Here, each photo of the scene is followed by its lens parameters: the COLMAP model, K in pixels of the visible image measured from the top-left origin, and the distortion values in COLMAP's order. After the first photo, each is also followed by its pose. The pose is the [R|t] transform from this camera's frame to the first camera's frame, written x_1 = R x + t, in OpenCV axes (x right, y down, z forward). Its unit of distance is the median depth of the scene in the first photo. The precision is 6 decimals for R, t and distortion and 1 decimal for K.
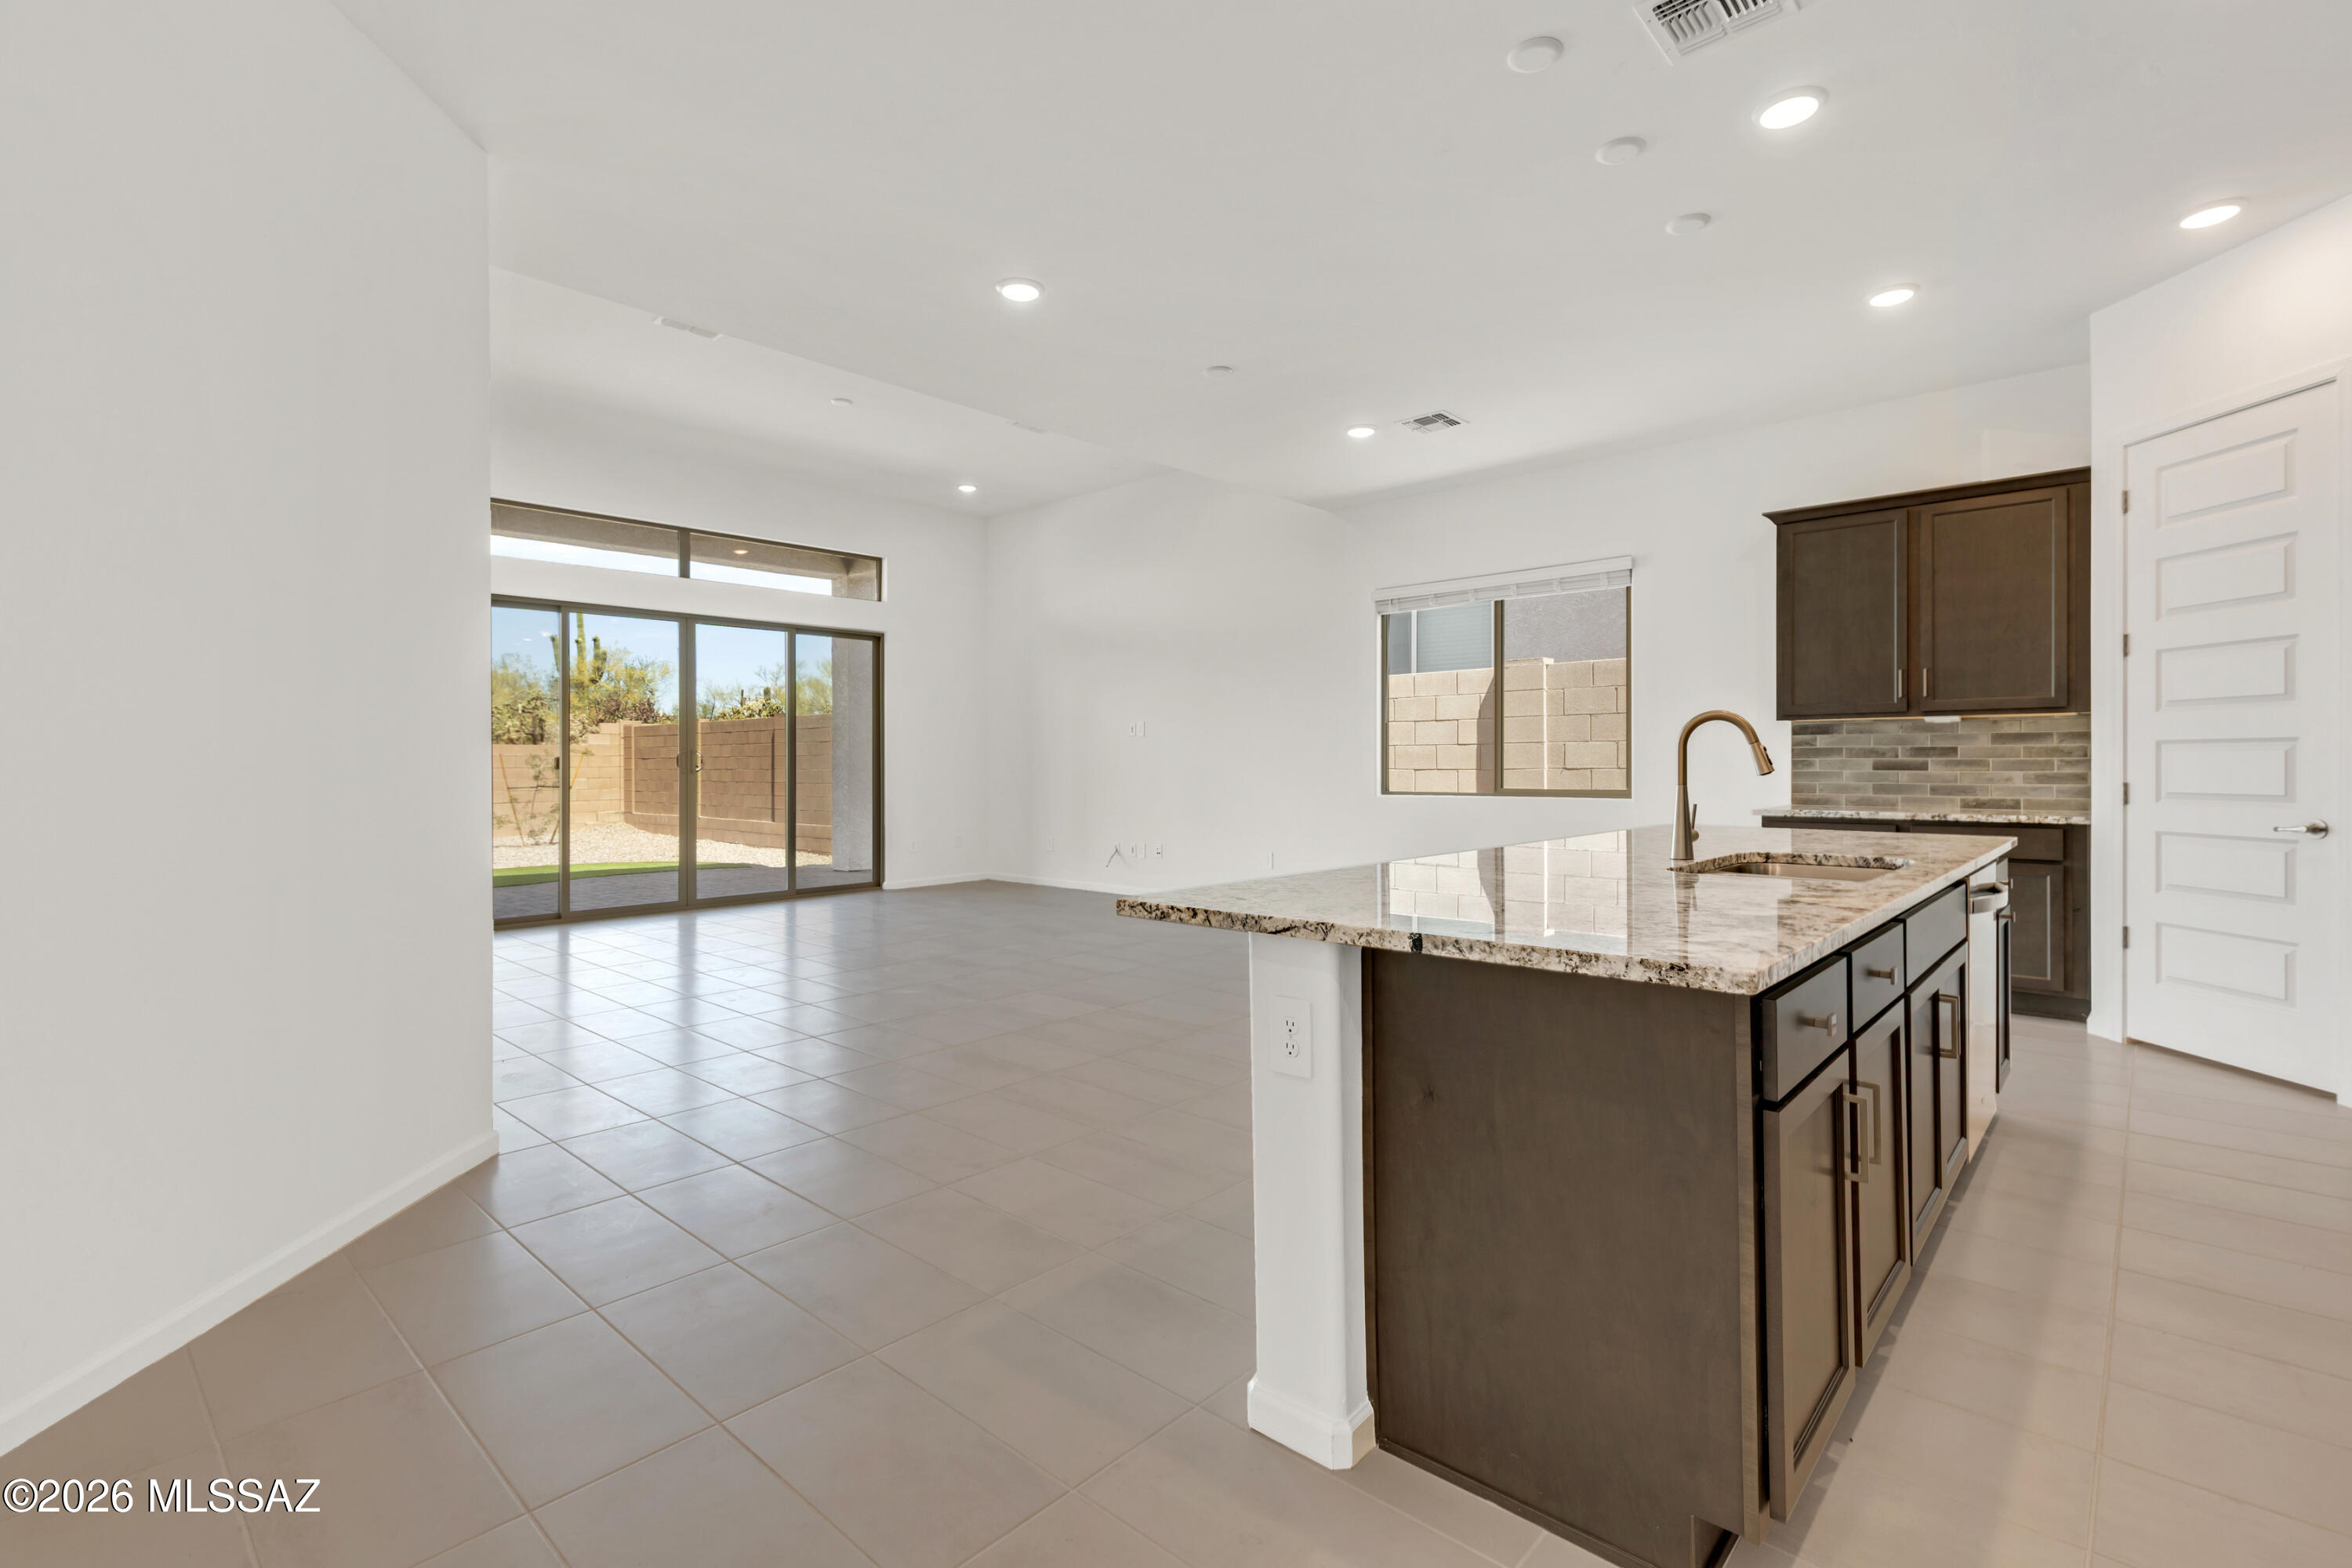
lens RADIAL K [[1083.5, 0, 1127.4], [0, 1083.5, 767.2], [0, 0, 1]] dist [0.011821, -0.000181]
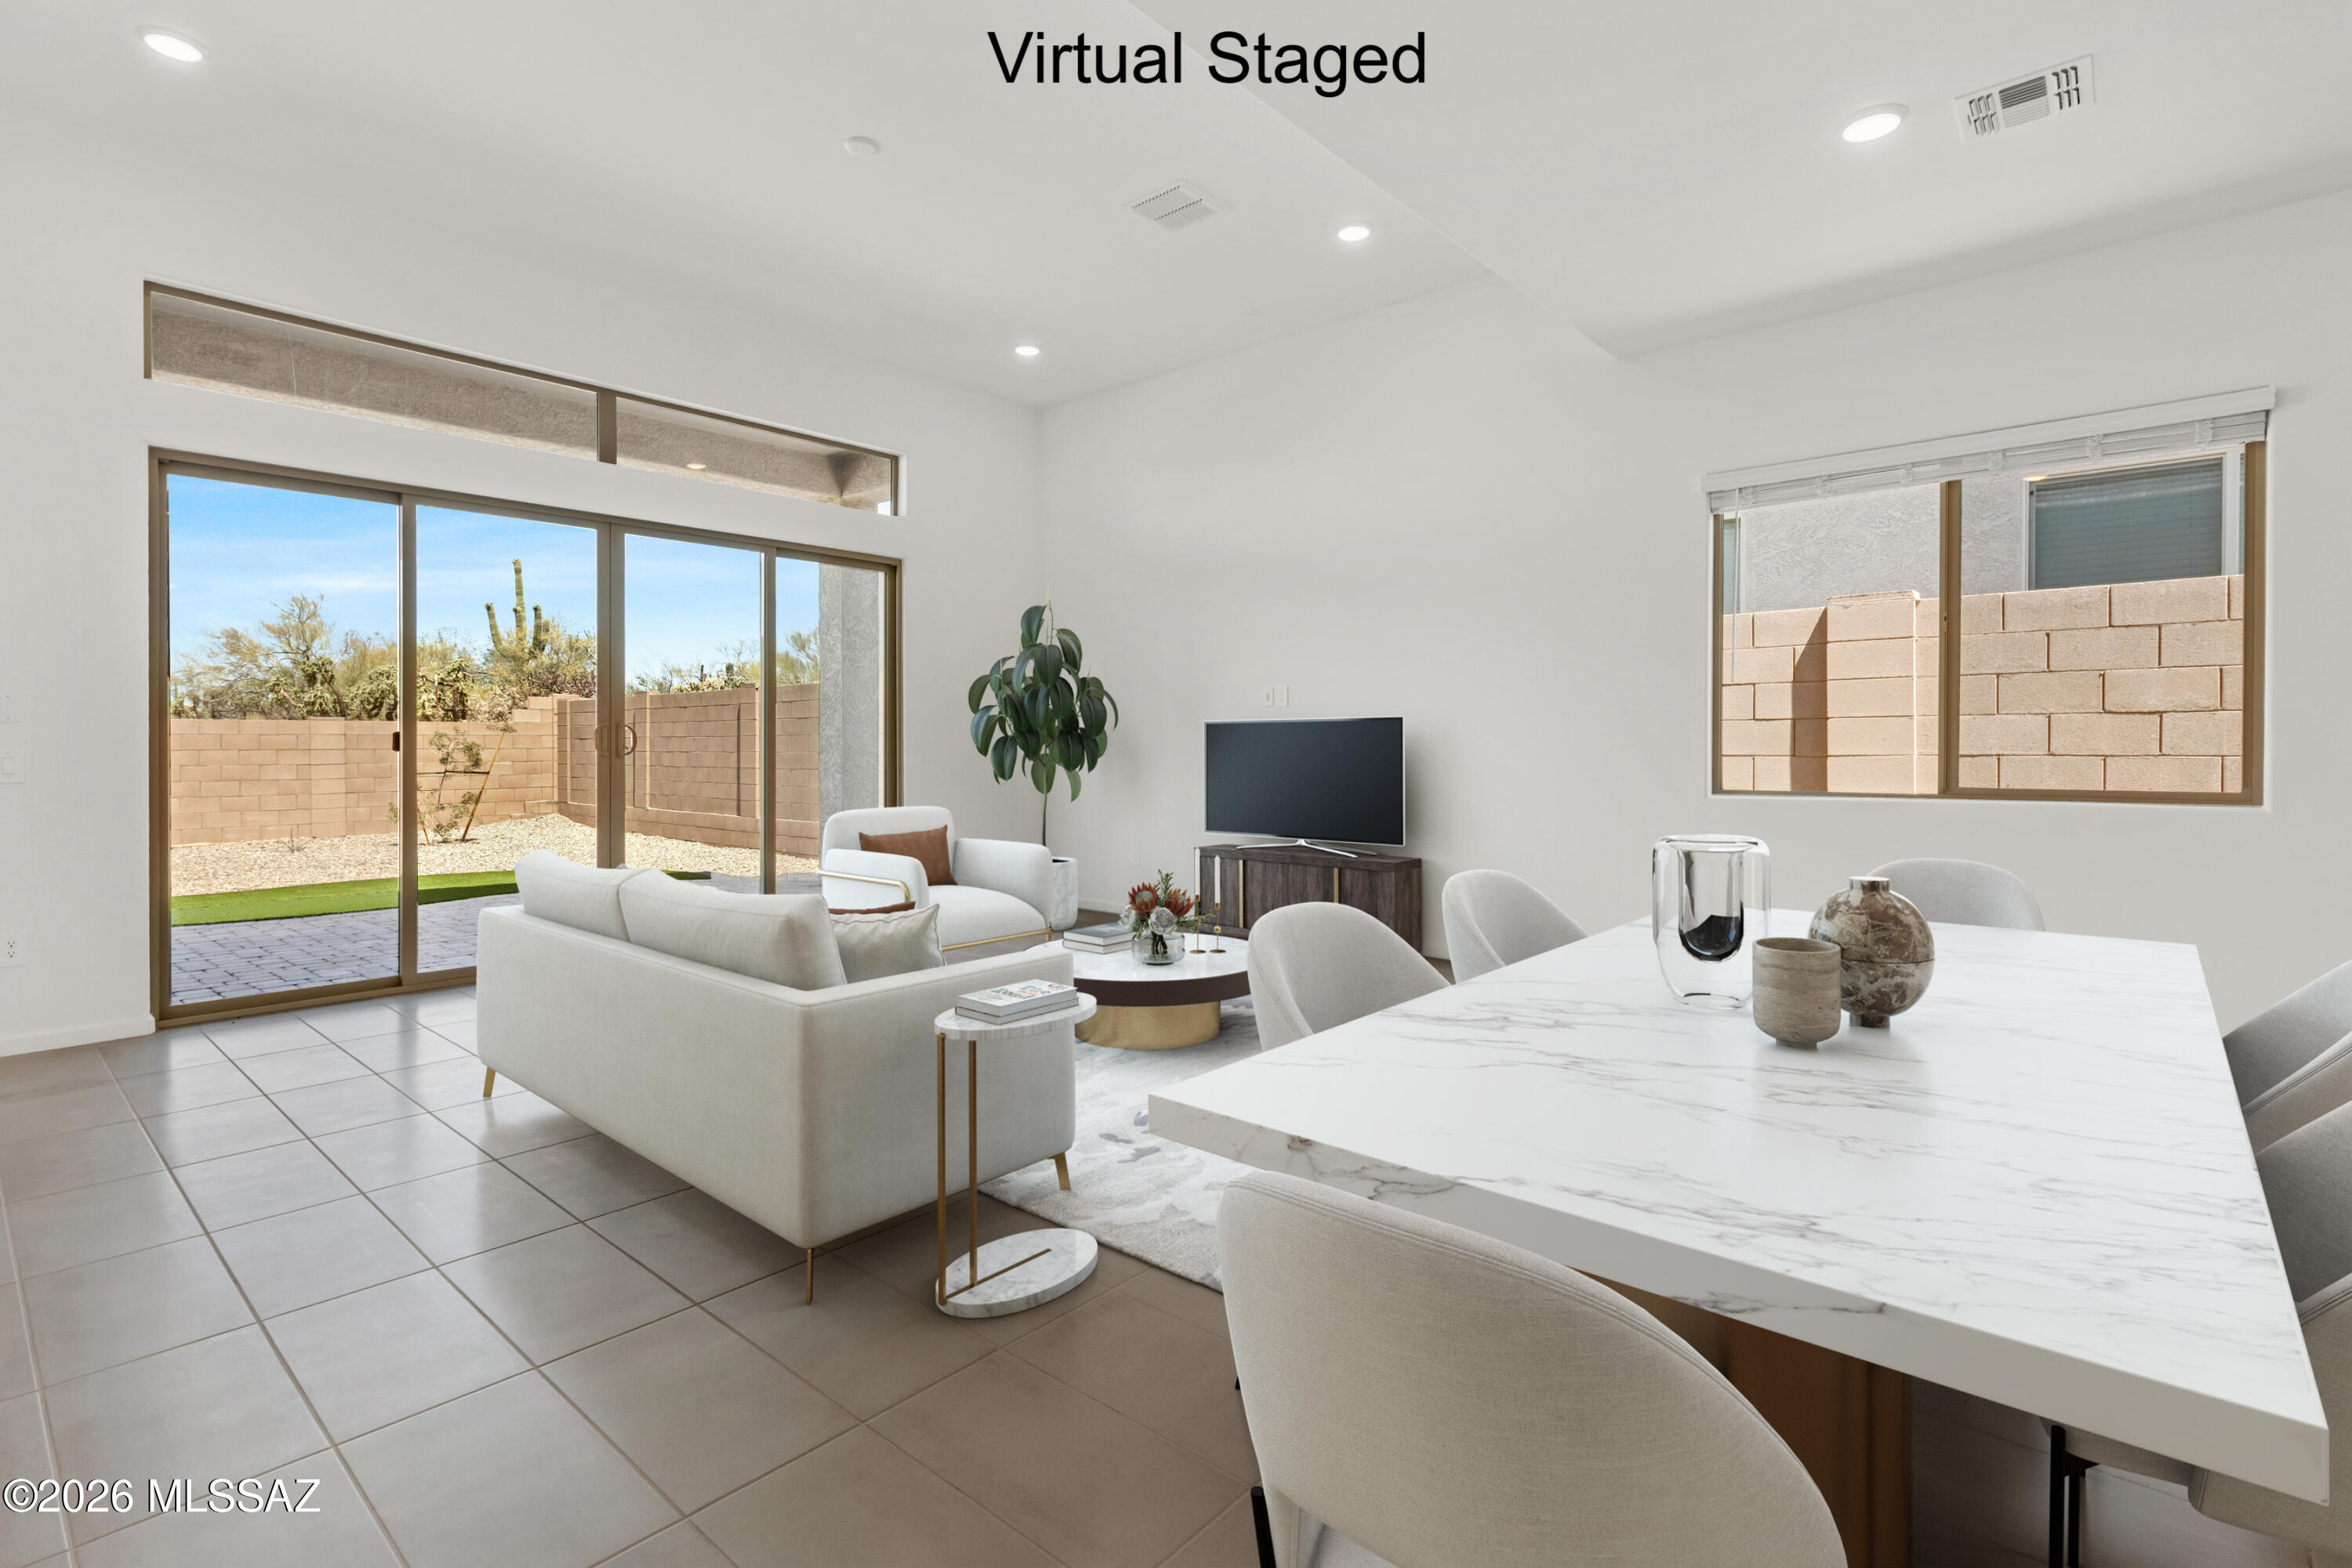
lens RADIAL K [[1083.5, 0, 1171.2], [0, 1083.5, 769.9], [0, 0, 1]] dist [0.011821, -0.000181]
pose [[0.997814, 0.003301, 0.066008, -0.095556], [-0.004407, 0.999852, 0.016610, 0.000901], [-0.065943, -0.016865, 0.997681, 0.278280]]
